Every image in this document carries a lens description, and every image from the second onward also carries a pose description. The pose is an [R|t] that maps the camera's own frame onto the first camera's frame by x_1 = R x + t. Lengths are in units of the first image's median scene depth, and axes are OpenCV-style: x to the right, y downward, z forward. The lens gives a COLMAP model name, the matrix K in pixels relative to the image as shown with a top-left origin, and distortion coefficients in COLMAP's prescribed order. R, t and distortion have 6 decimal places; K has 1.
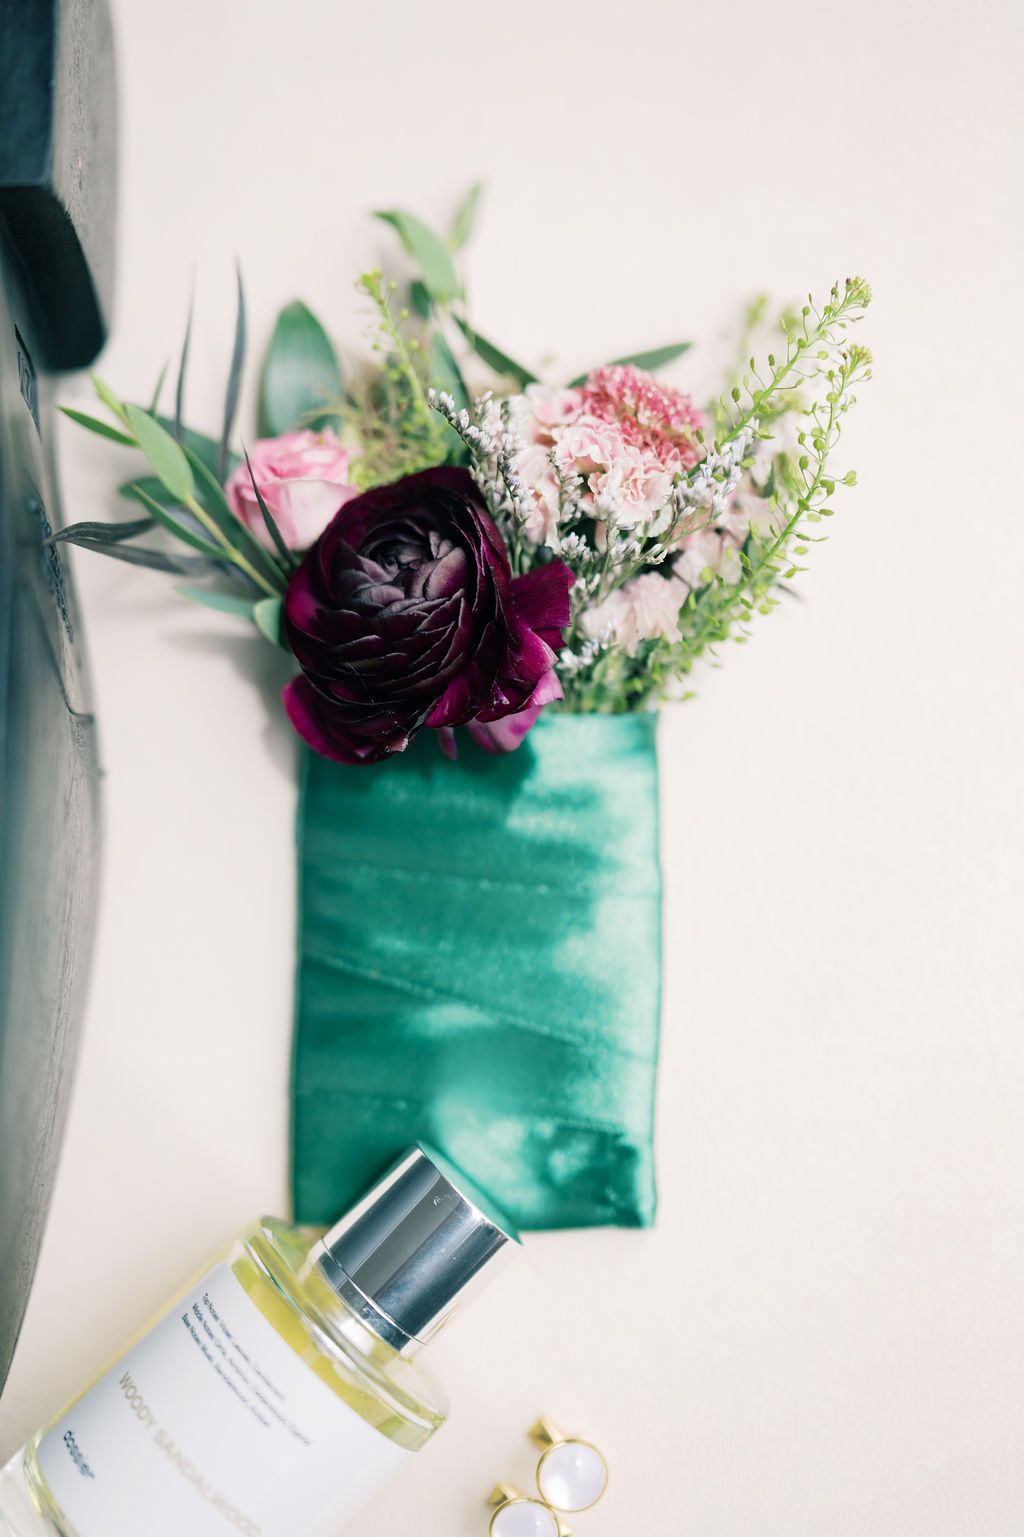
lens RADIAL K [[2564.5, 0, 512.0], [0, 2564.5, 768.5], [0, 0, 1]] dist [-0.024660, -0.053493]
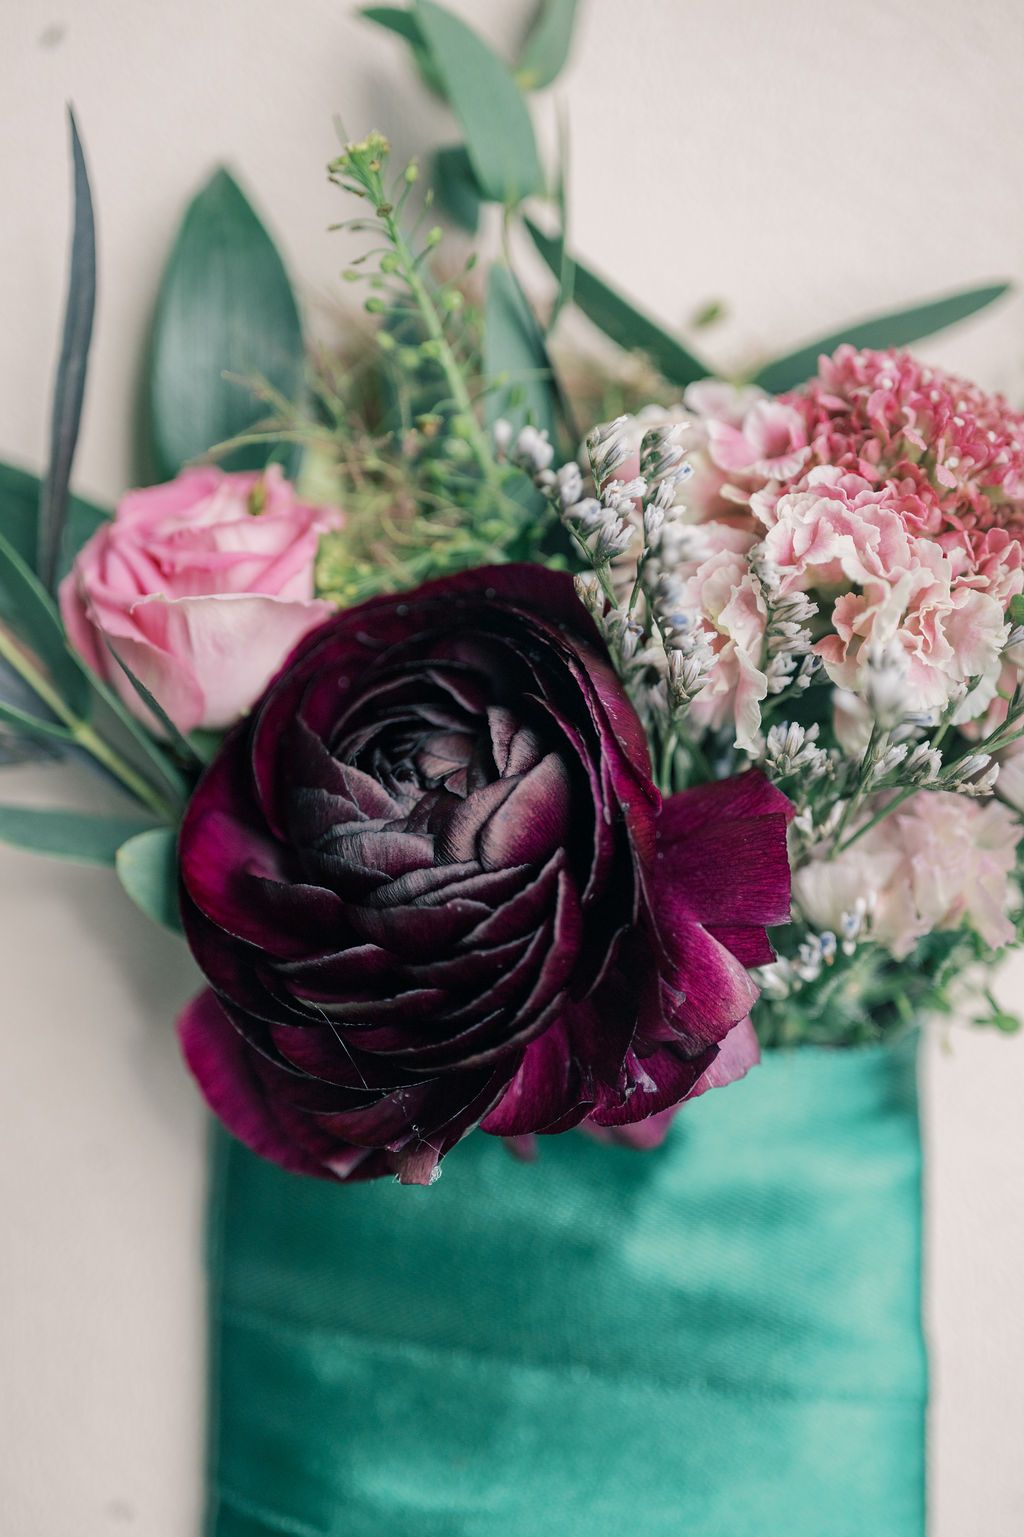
lens RADIAL K [[2564.5, 0, 512.0], [0, 2564.5, 768.5], [0, 0, 1]] dist [-0.024660, -0.053493]
pose [[0.999754, 0.009015, 0.020286, -0.036830], [-0.010791, 0.995952, 0.089231, -0.123242], [-0.019399, -0.089428, 0.995804, 0.527310]]
